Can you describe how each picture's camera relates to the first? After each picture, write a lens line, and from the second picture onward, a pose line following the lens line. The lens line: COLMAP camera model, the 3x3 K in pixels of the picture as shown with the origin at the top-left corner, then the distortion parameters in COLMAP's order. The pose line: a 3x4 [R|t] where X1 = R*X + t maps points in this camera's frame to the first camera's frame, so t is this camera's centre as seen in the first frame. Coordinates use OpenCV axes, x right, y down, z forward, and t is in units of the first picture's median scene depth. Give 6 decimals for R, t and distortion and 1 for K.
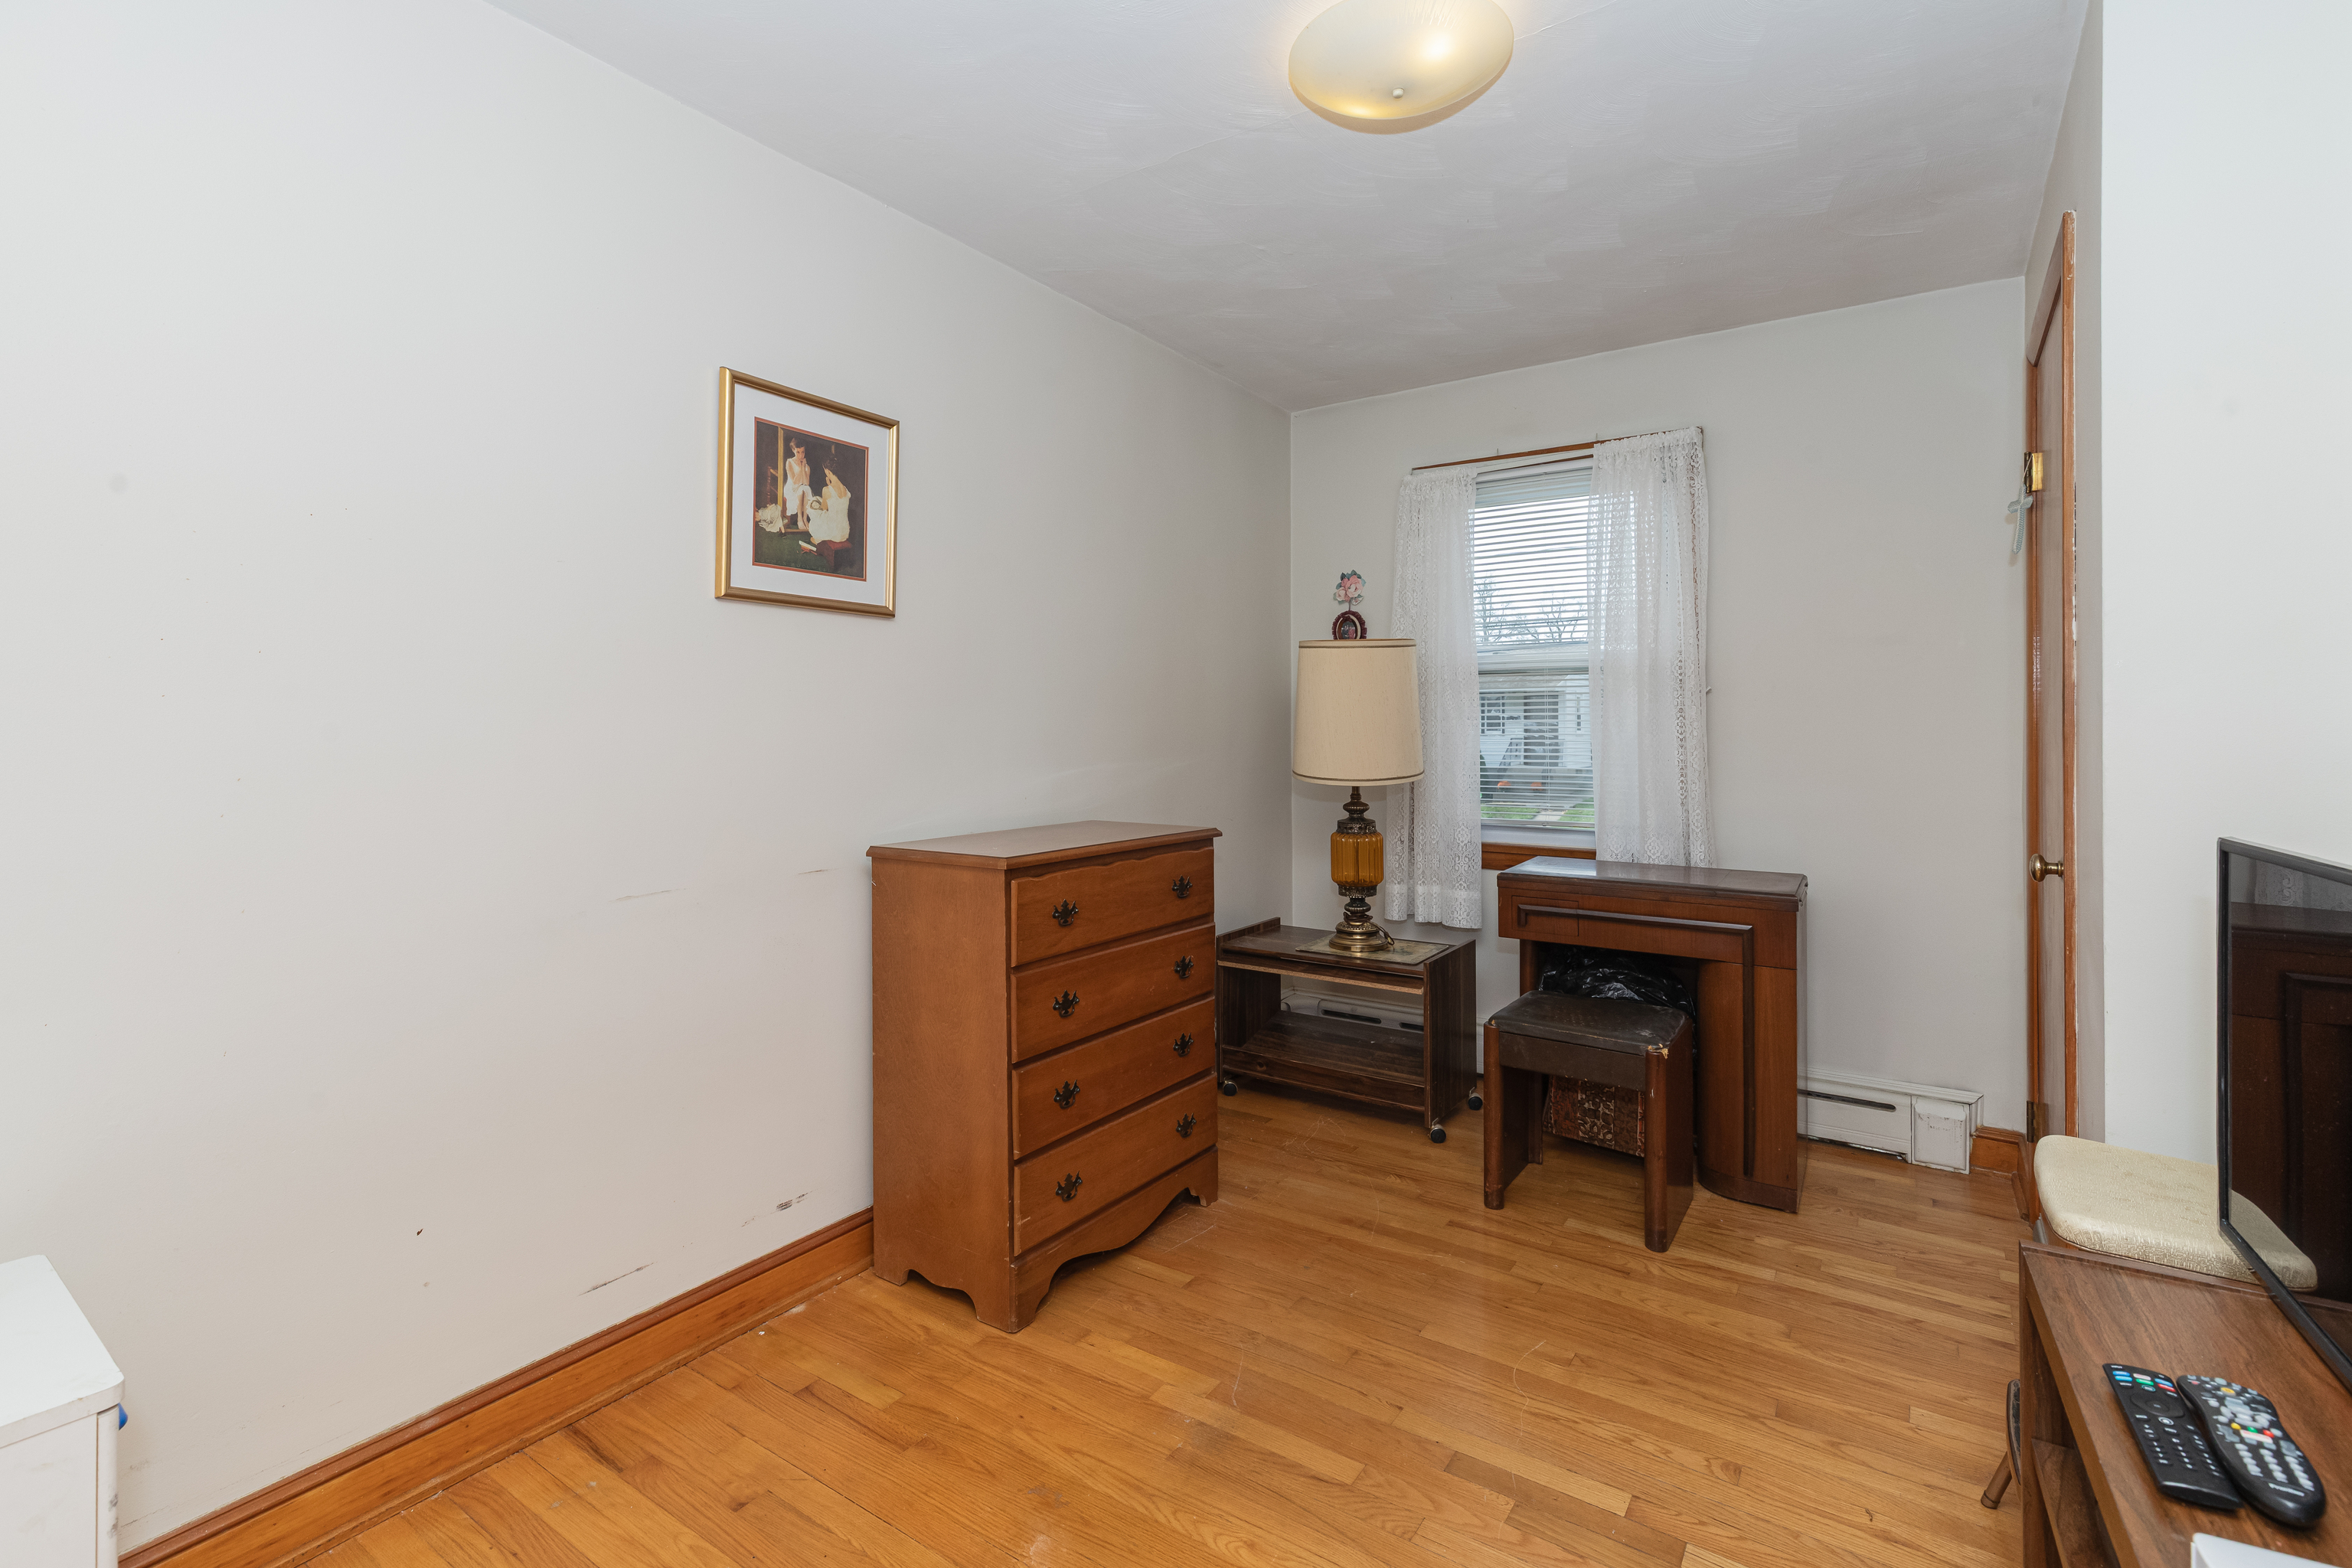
lens RADIAL K [[1016.8, 0, 1180.1], [0, 1016.8, 724.4], [0, 0, 1]] dist [0.001630, 0.000170]
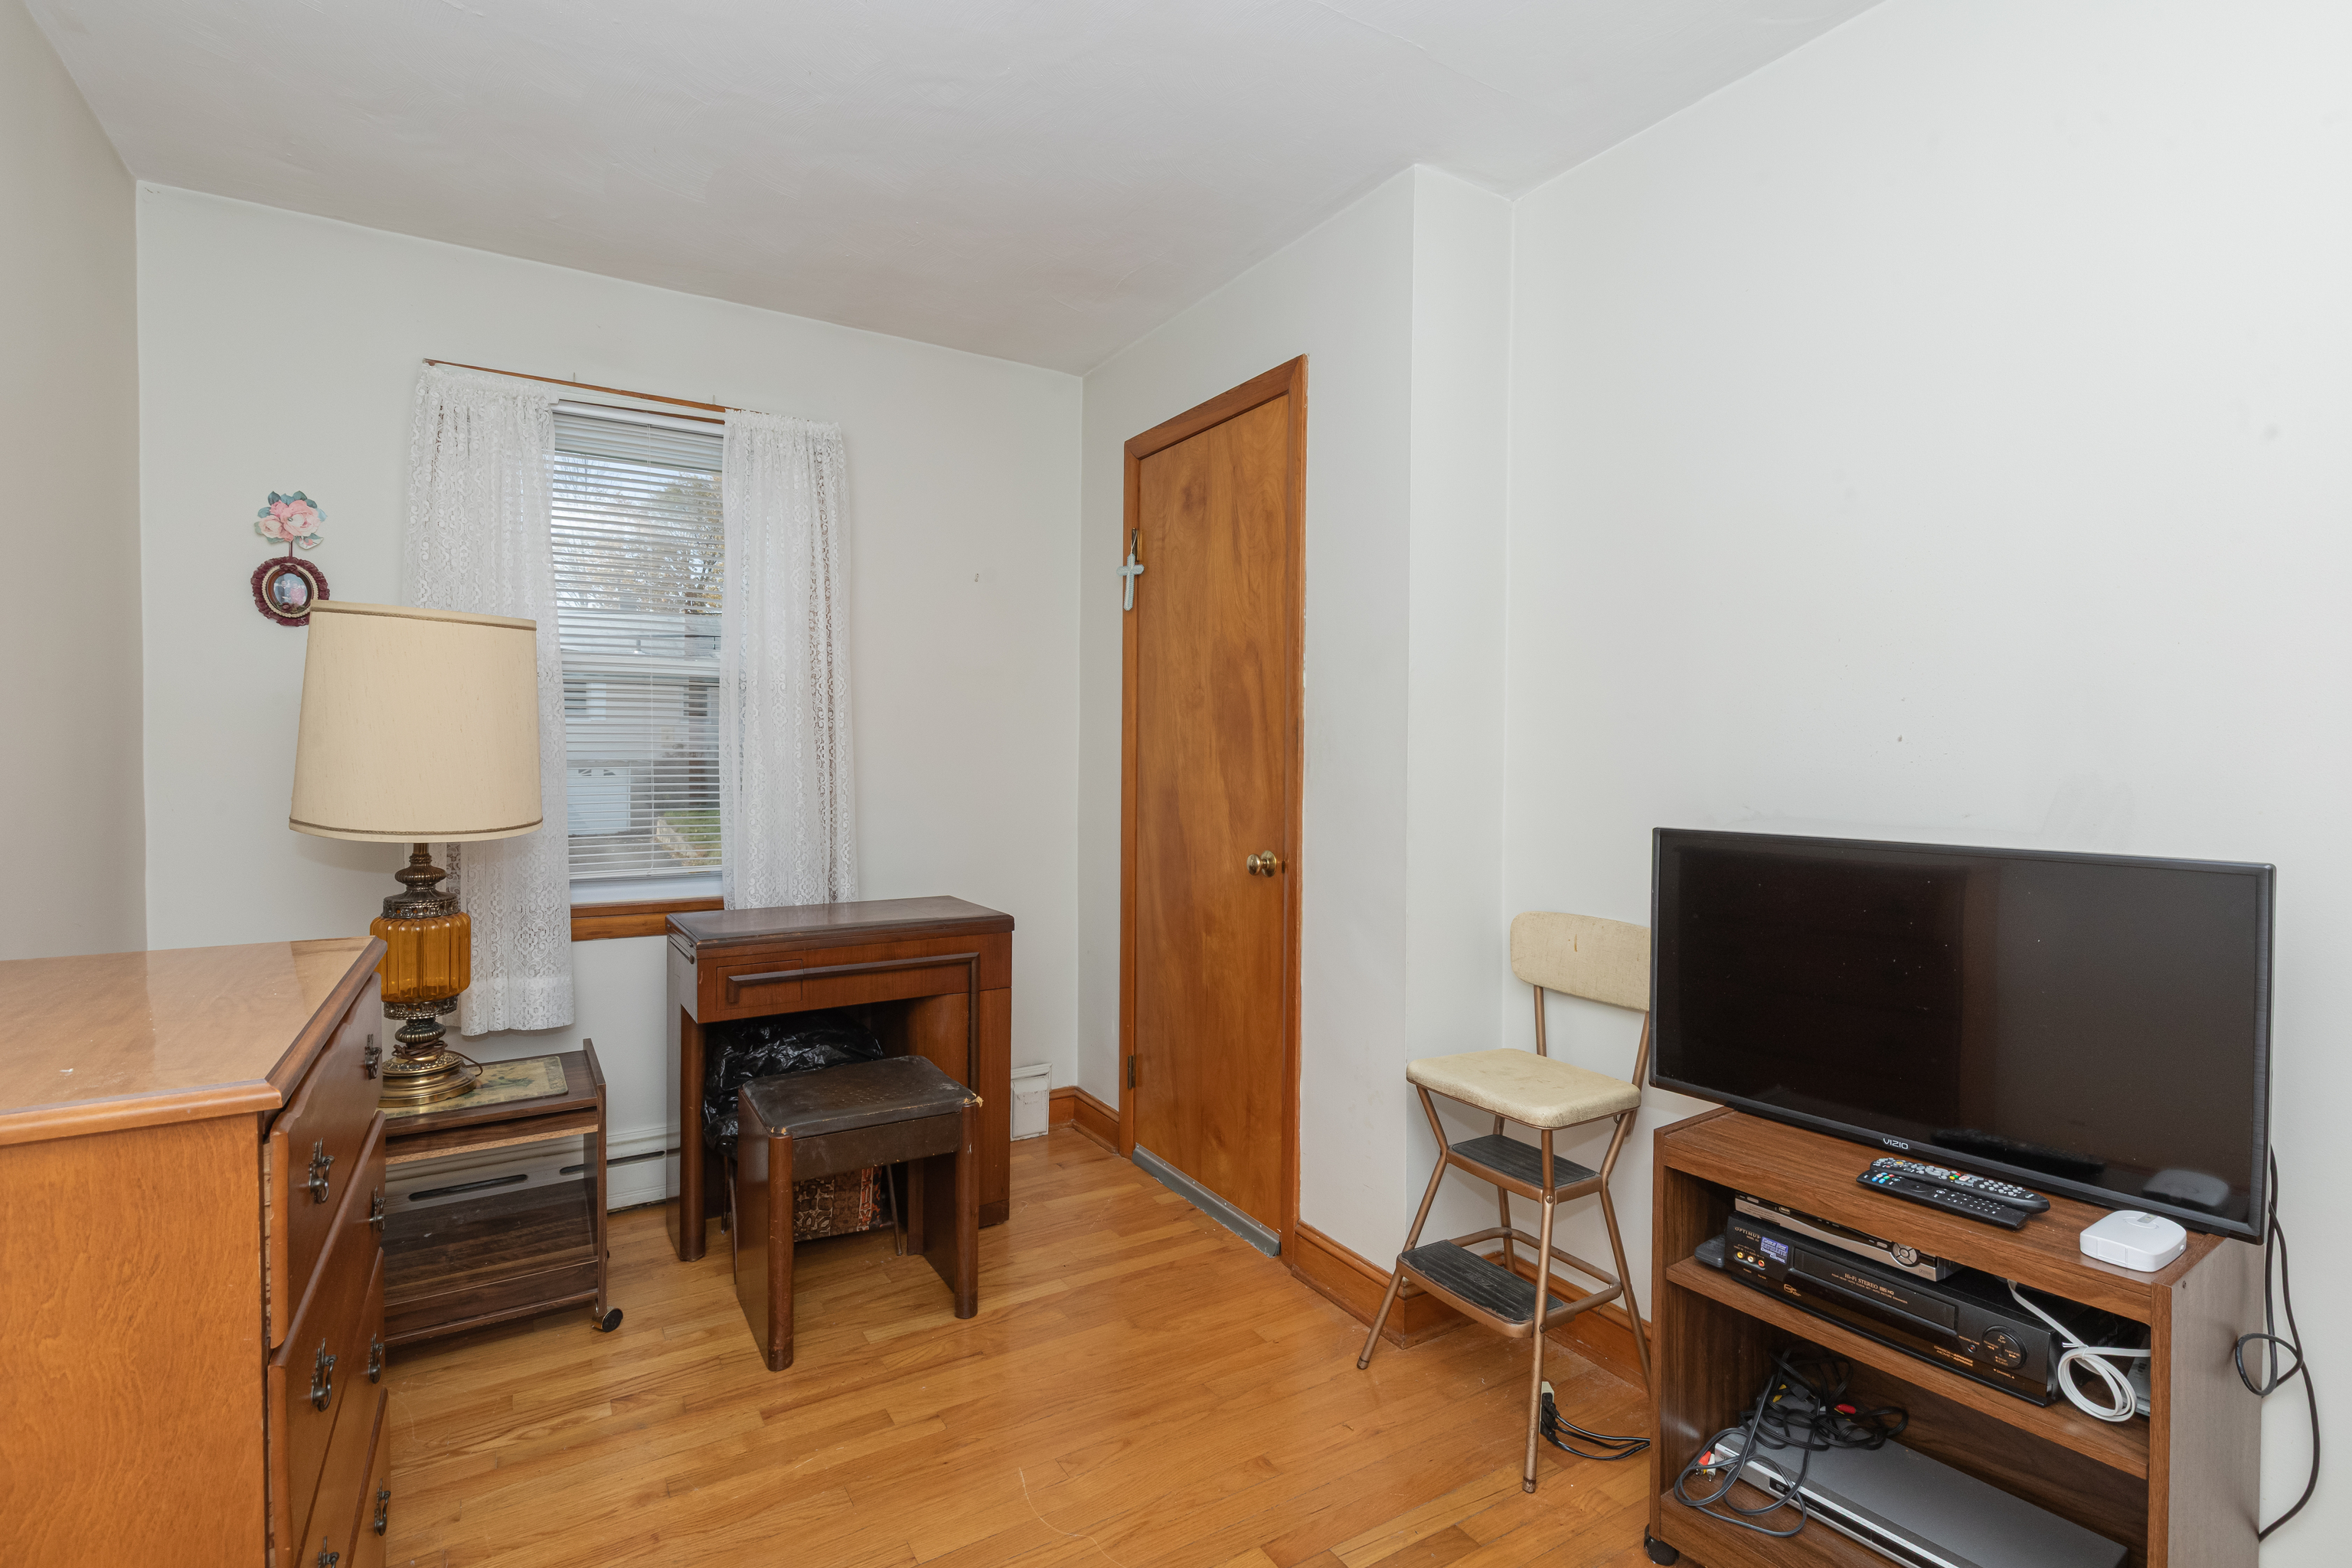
lens RADIAL K [[1070.9, 0, 1188.1], [0, 1070.9, 771.1], [0, 0, 1]] dist [0.002146, 0.000220]
pose [[0.416198, -0.009018, 0.909229, -0.234319], [-0.009473, 0.999854, 0.014253, 0.002611], [-0.909225, -0.014545, 0.416051, 0.294520]]
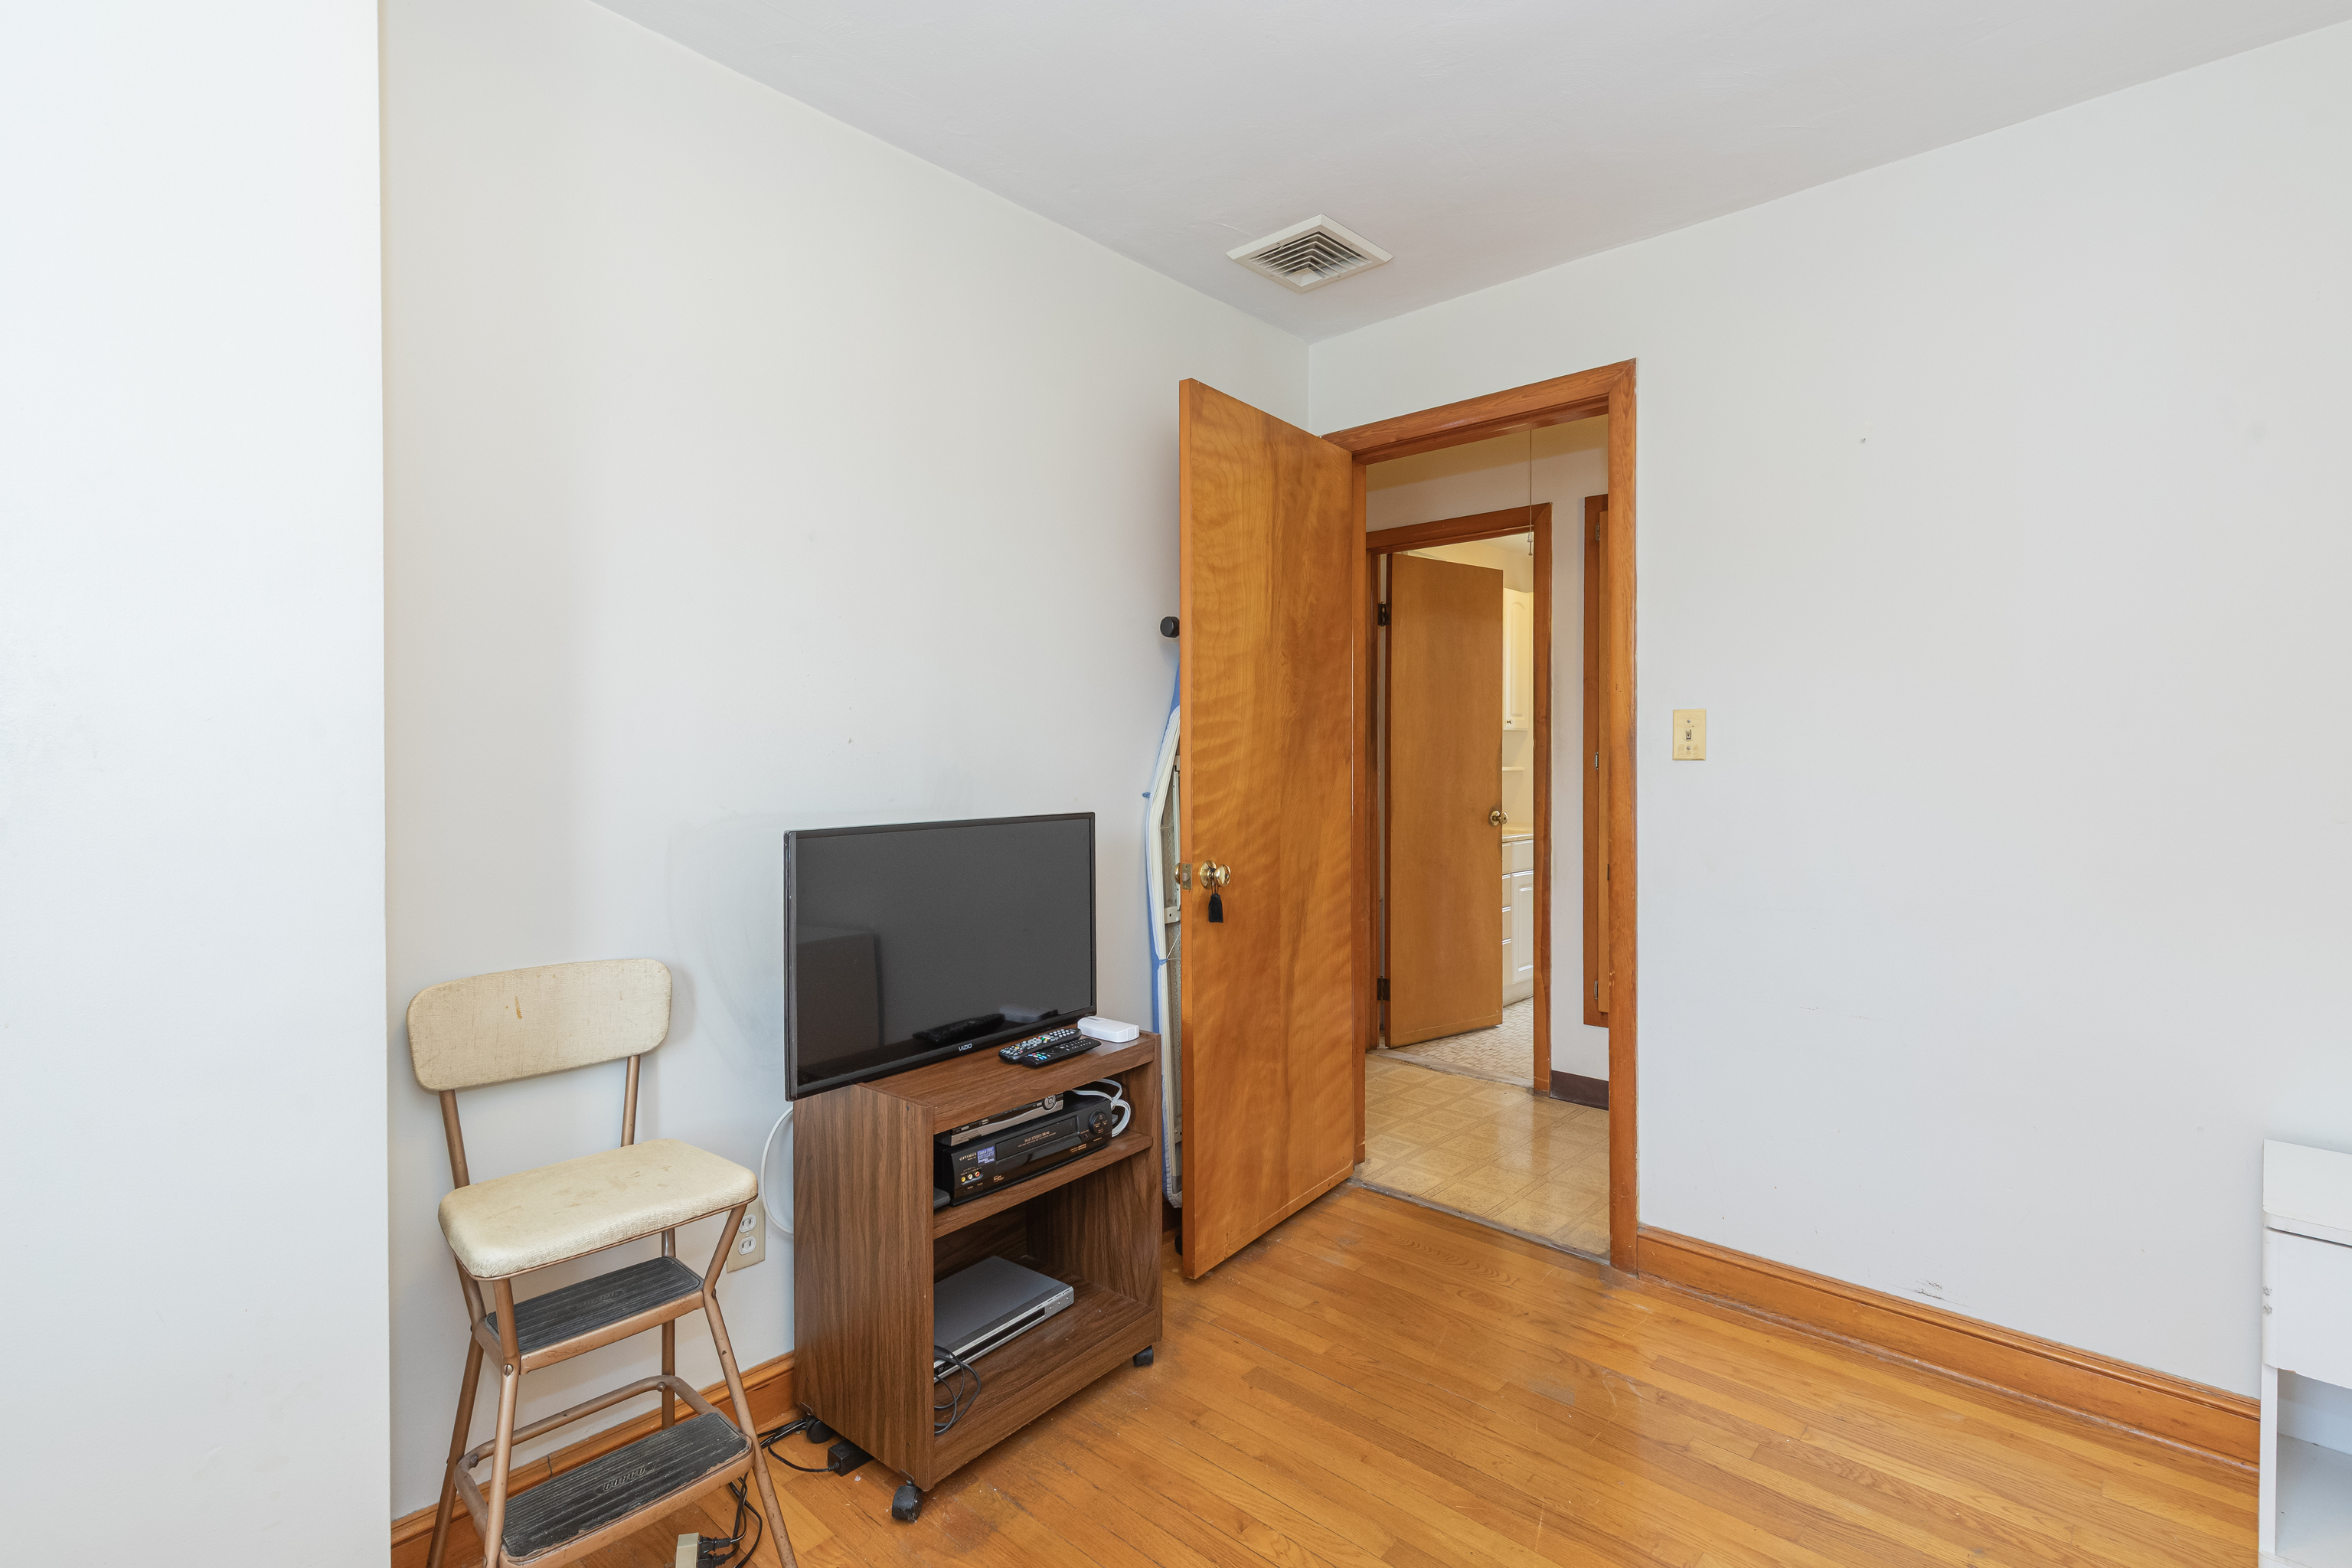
lens RADIAL K [[1070.9, 0, 1188.1], [0, 1070.9, 771.1], [0, 0, 1]] dist [0.002146, 0.000220]
pose [[-0.987324, -0.000518, 0.158717, 0.057512], [0.000650, 0.999973, 0.007309, 0.003998], [-0.158716, 0.007319, -0.987297, 0.744869]]
